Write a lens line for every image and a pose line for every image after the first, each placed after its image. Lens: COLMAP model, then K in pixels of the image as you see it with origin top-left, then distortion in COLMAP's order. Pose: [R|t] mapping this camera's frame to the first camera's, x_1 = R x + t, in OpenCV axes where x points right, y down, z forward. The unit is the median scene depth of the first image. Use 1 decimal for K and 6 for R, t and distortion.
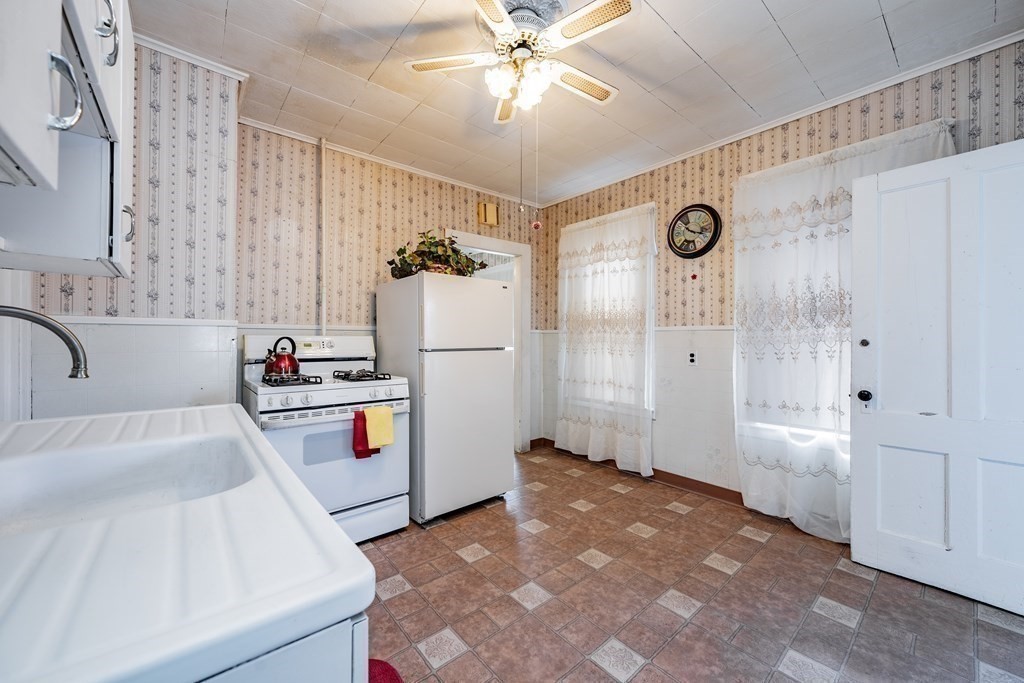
lens RADIAL K [[394.6, 0, 510.2], [0, 394.6, 339.9], [0, 0, 1]] dist [0.001011, 0.000016]
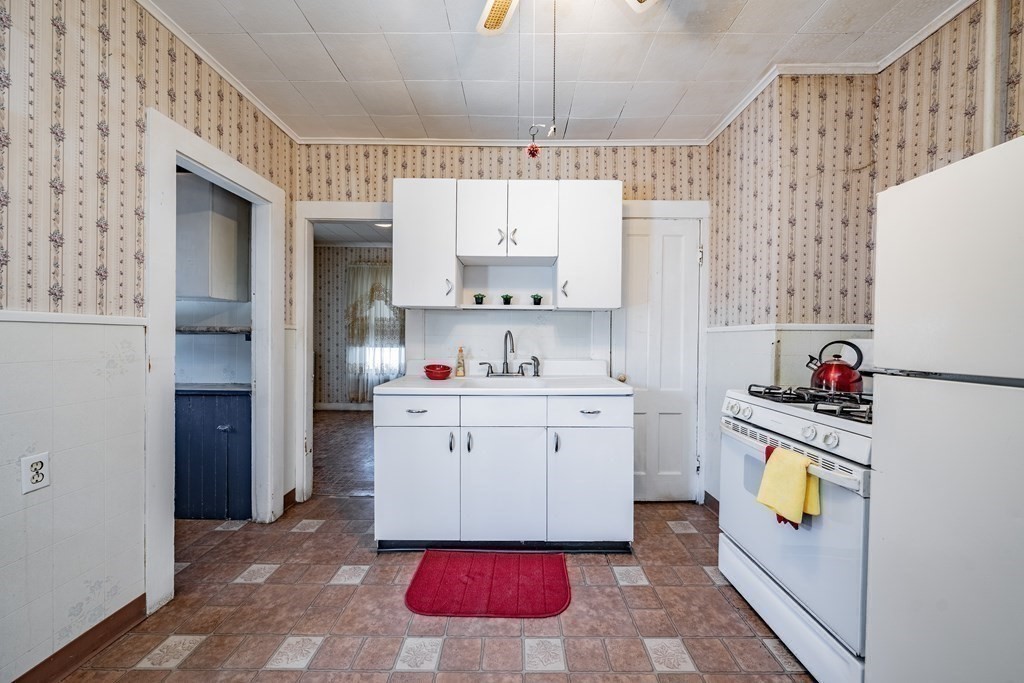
lens RADIAL K [[373.9, 0, 514.0], [0, 373.9, 342.5], [0, 0, 1]] dist [-0.002217, -0.000099]
pose [[-0.648902, -0.002913, -0.760866, 0.537148], [-0.007983, 0.999964, 0.002979, -0.001173], [0.760830, 0.008007, -0.648902, 1.572801]]
